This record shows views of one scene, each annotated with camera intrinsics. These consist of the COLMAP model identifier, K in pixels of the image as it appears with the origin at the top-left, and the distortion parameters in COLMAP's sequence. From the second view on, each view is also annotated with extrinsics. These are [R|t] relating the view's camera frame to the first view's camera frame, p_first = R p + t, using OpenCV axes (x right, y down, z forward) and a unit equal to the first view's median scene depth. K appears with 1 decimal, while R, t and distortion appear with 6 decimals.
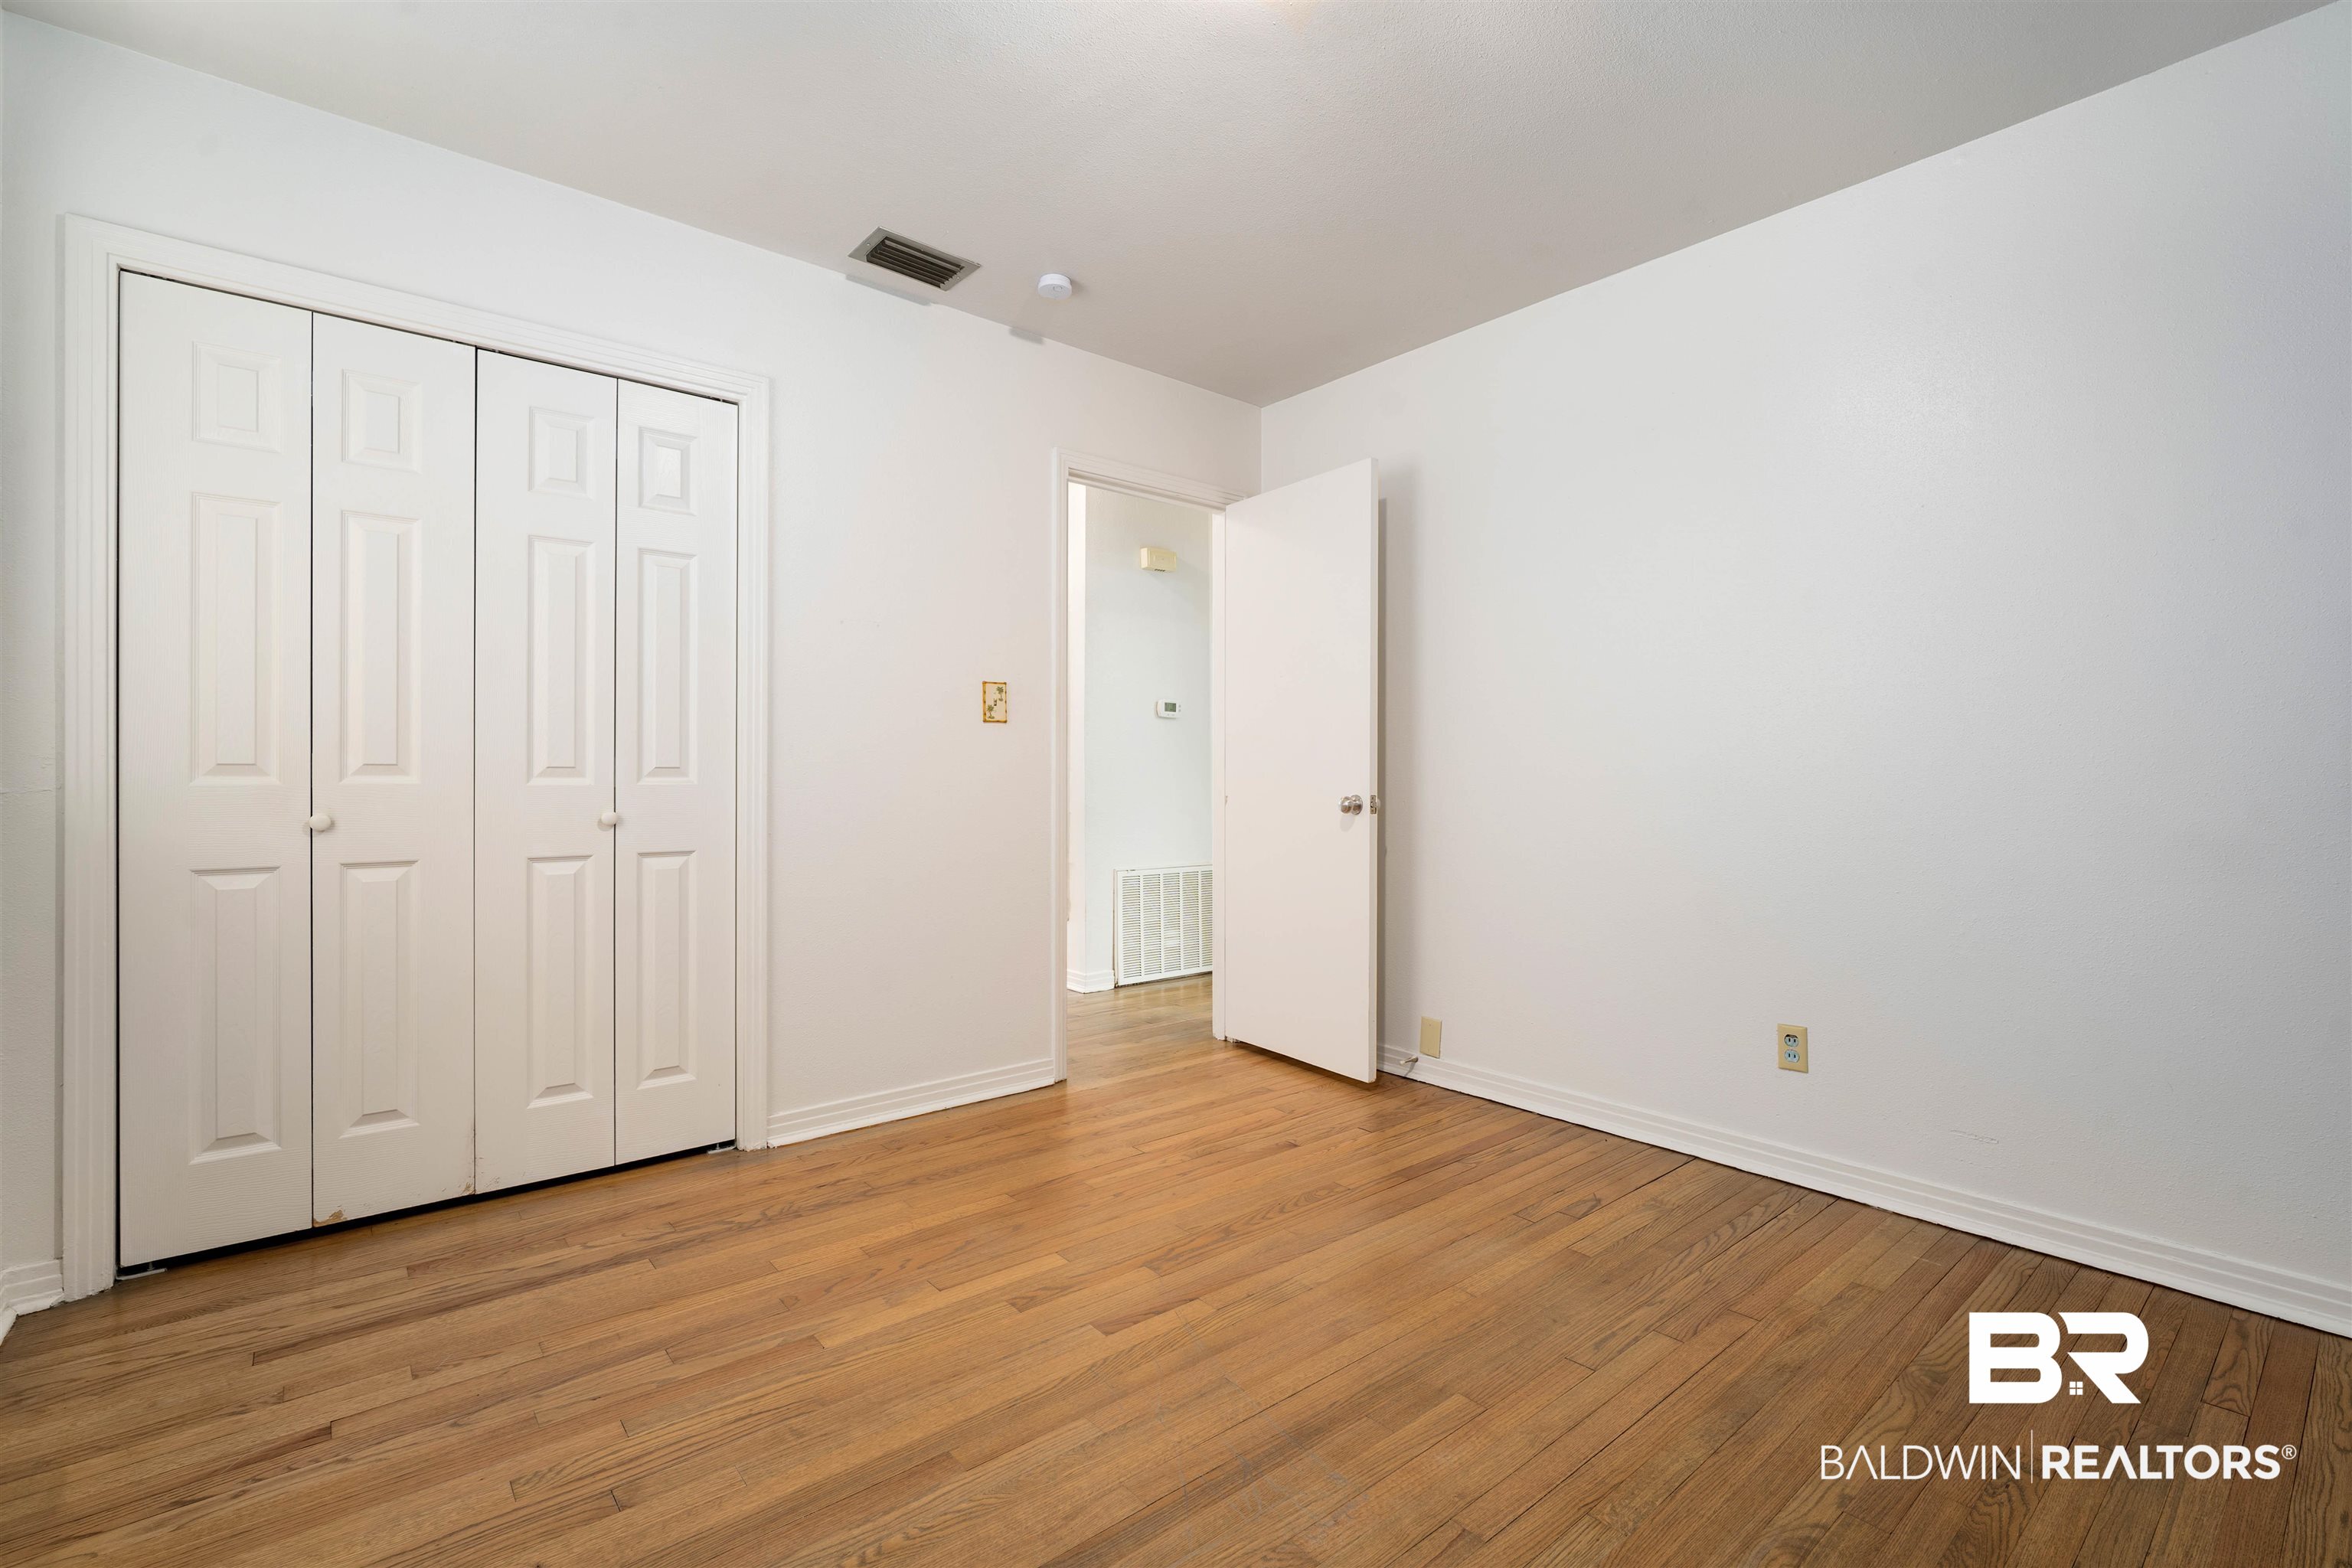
lens RADIAL K [[1037.8, 0, 1190.3], [0, 1037.8, 781.4], [0, 0, 1]] dist [-0.009287, 0.000708]
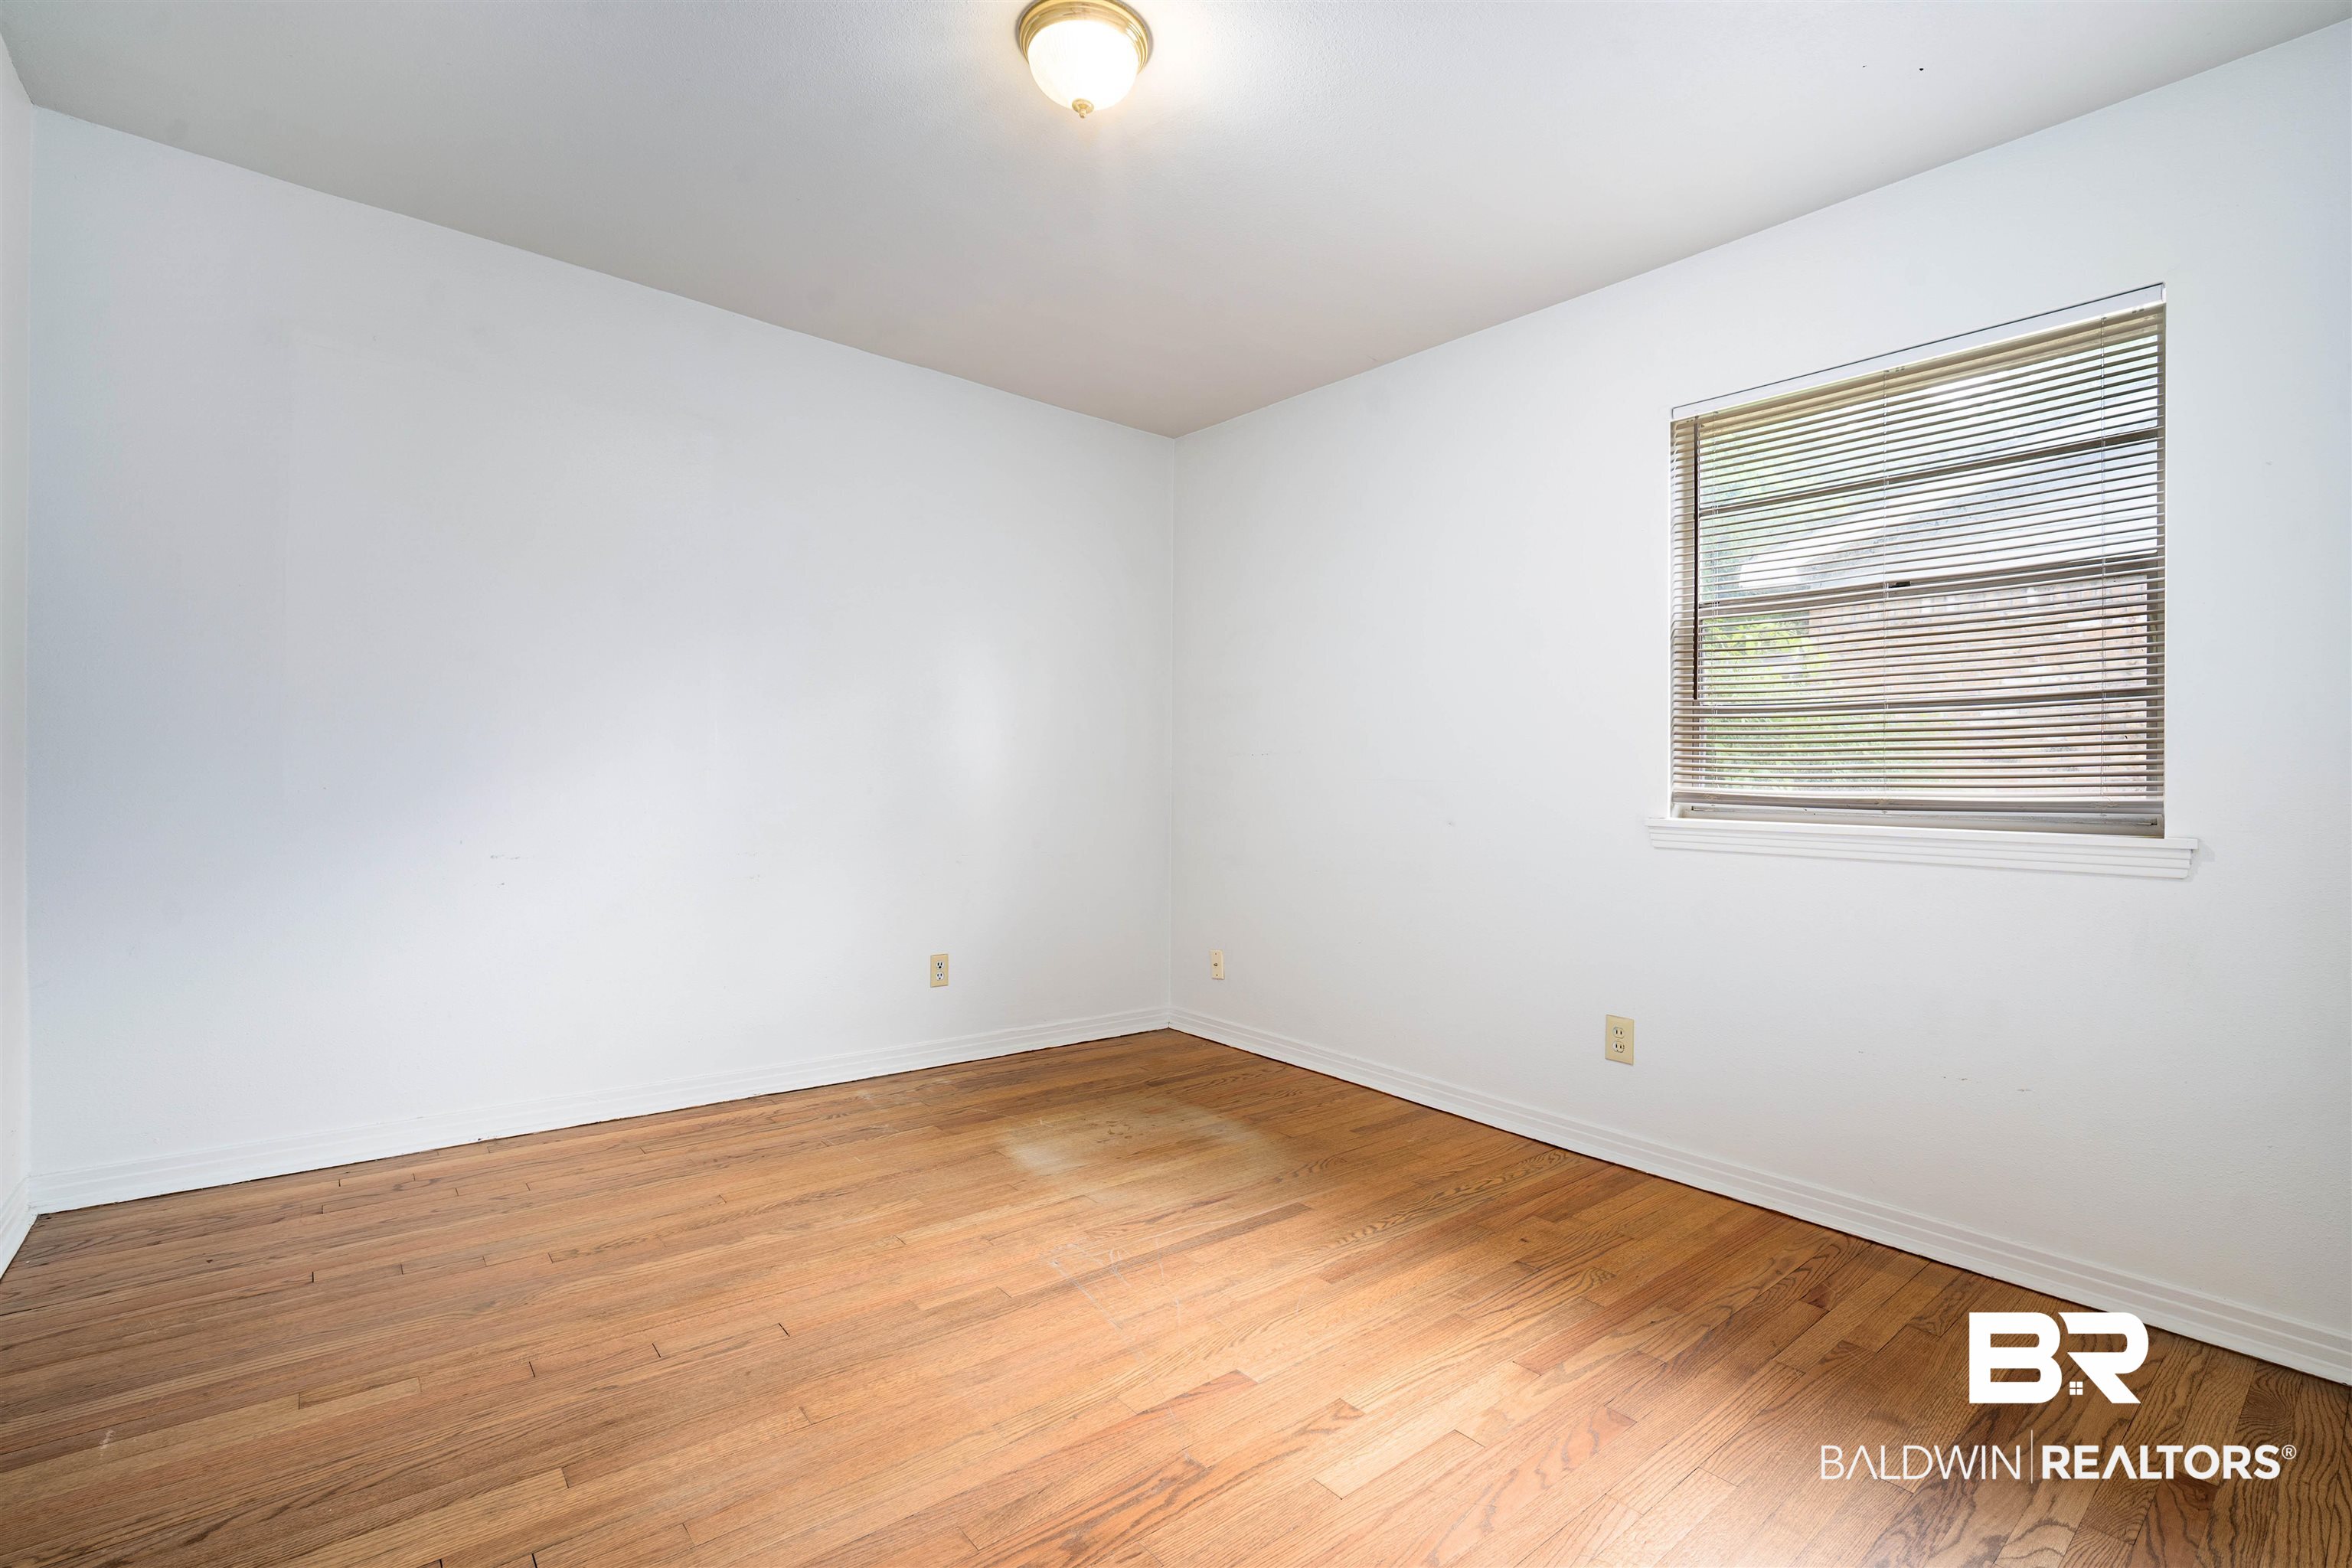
lens RADIAL K [[1037.8, 0, 1190.3], [0, 1037.8, 781.4], [0, 0, 1]] dist [-0.009287, 0.000708]
pose [[-0.999621, -0.026306, -0.008163, -0.016148], [-0.026311, 0.999654, 0.000523, -0.009648], [0.008146, 0.000737, -0.999967, 1.950061]]
